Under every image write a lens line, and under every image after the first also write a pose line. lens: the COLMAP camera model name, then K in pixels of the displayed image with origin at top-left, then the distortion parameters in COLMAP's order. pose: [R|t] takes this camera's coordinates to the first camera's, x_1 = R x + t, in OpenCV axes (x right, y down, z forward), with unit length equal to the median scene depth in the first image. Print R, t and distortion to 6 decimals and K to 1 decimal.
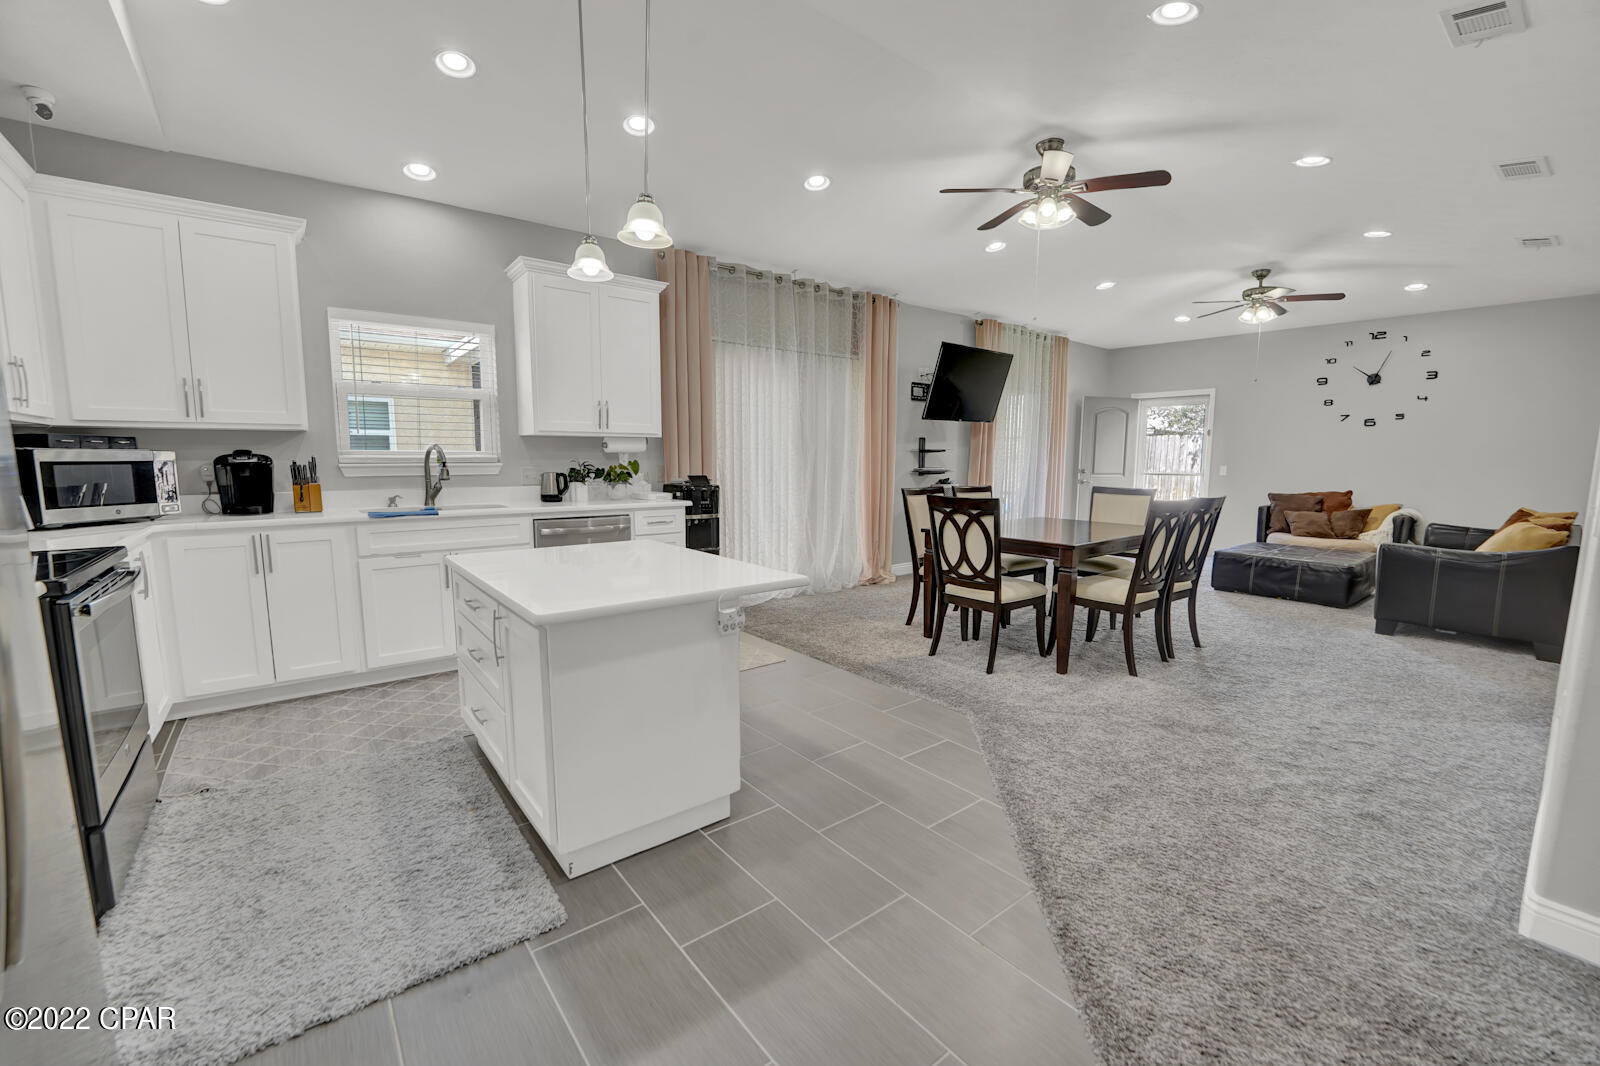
lens RADIAL K [[651.2, 0, 792.0], [0, 651.2, 538.5], [0, 0, 1]] dist [-0.026384, 0.001774]
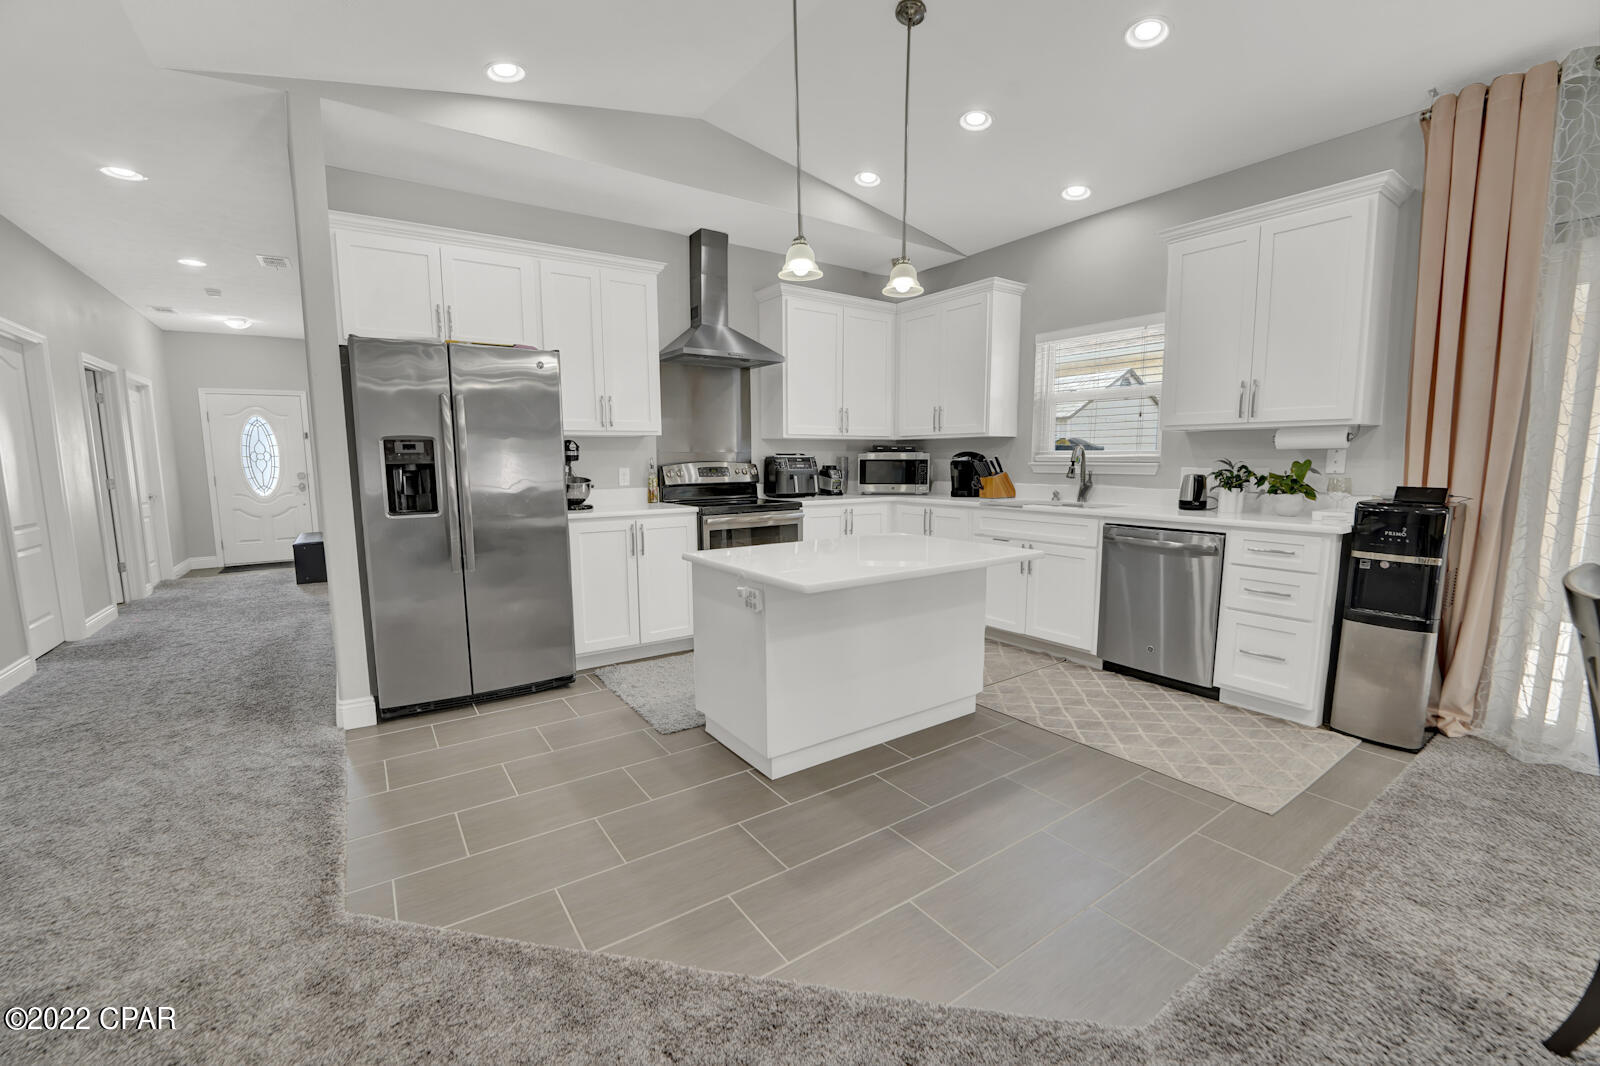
lens RADIAL K [[651.2, 0, 790.3], [0, 651.2, 537.1], [0, 0, 1]] dist [-0.026384, 0.001774]
pose [[-0.067504, 0.115036, -0.991065, 0.405544], [-0.119557, 0.985241, 0.122503, -0.050853], [0.990530, 0.126759, -0.052754, 0.442446]]
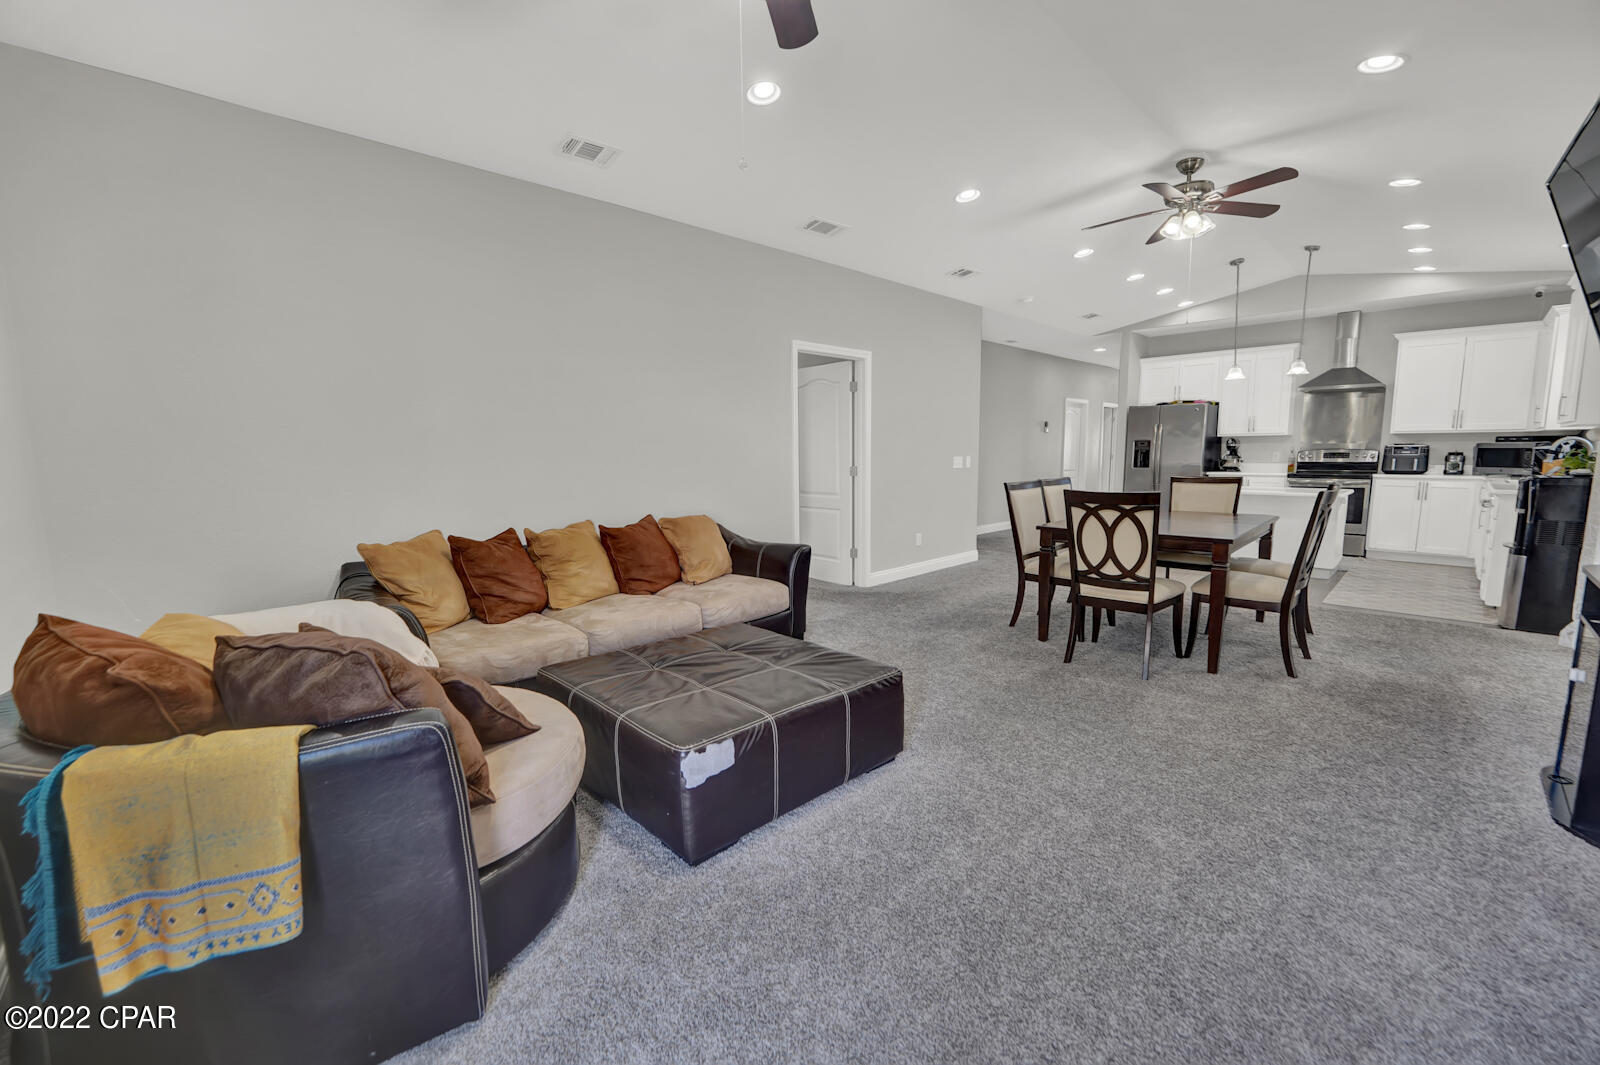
lens RADIAL K [[665.5, 0, 785.7], [0, 665.5, 540.0], [0, 0, 1]] dist [-0.023207, 0.001089]
pose [[-0.995303, 0.020809, -0.094550, 0.898544], [-0.004035, 0.966864, 0.255262, -0.202877], [0.096729, 0.254444, -0.962238, 1.616888]]
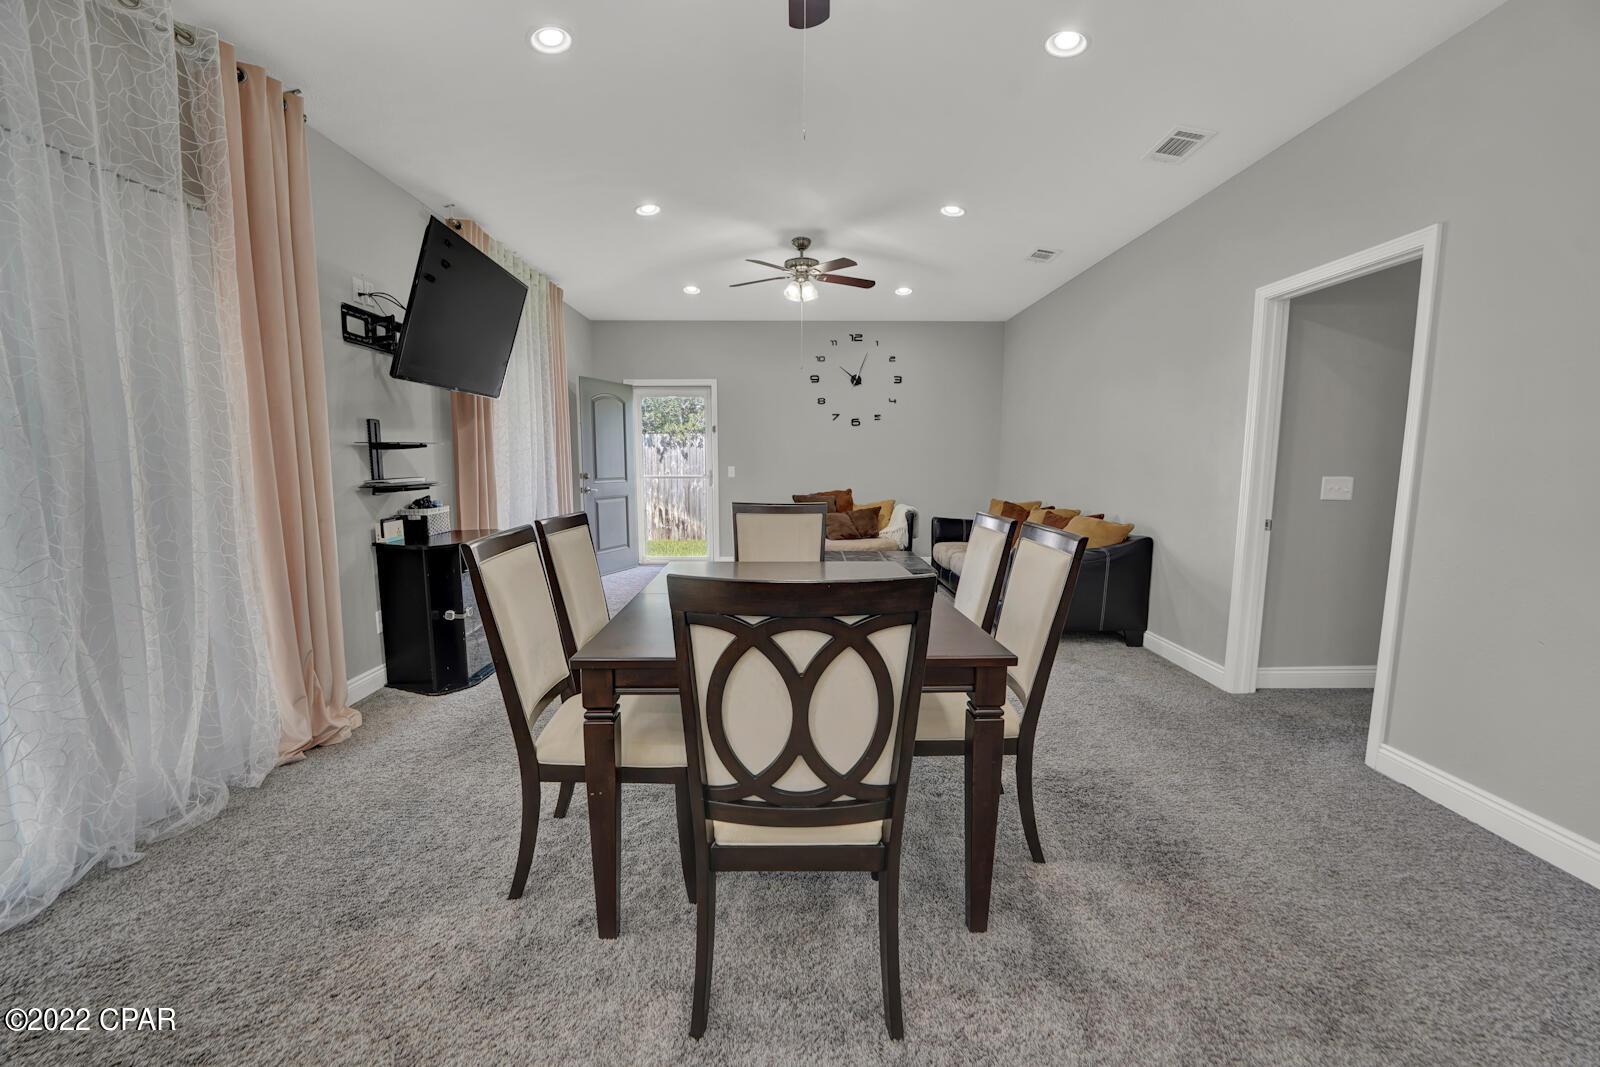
lens RADIAL K [[651.2, 0, 786.8], [0, 651.2, 539.5], [0, 0, 1]] dist [-0.026384, 0.001774]
pose [[0.624201, -0.098178, 0.775071, 0.004974], [0.098839, 0.994025, 0.046313, -0.068611], [-0.774987, 0.047698, 0.630175, 0.558840]]
